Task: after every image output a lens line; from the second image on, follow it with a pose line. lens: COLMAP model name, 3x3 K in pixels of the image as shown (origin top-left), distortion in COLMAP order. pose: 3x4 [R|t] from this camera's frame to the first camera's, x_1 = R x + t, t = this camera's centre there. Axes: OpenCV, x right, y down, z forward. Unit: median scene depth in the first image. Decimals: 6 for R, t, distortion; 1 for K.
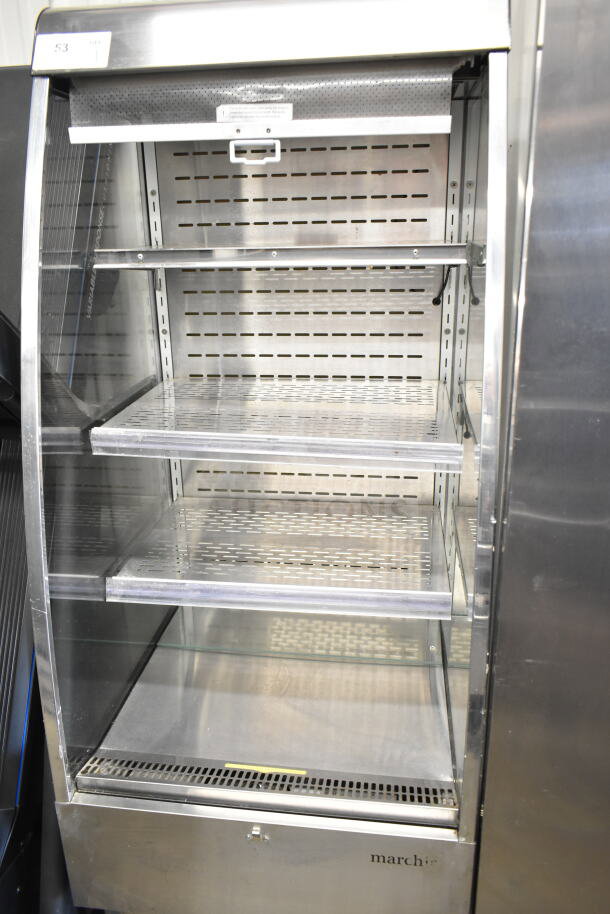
lens RADIAL K [[715.8, 0, 305.0], [0, 715.8, 457.0], [0, 0, 1]] dist [-0.006714, -0.003230]
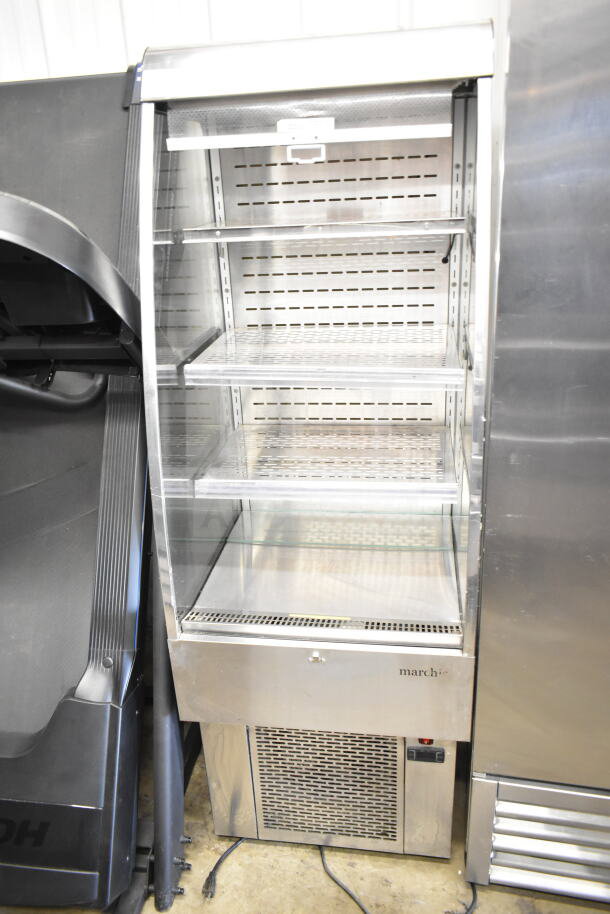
lens RADIAL K [[715.8, 0, 305.0], [0, 715.8, 457.0], [0, 0, 1]] dist [-0.006714, -0.003230]
pose [[0.999430, -0.019913, -0.027271, -0.035352], [0.021459, 0.998109, 0.057597, 0.050581], [0.026072, -0.058150, 0.997967, -0.287132]]
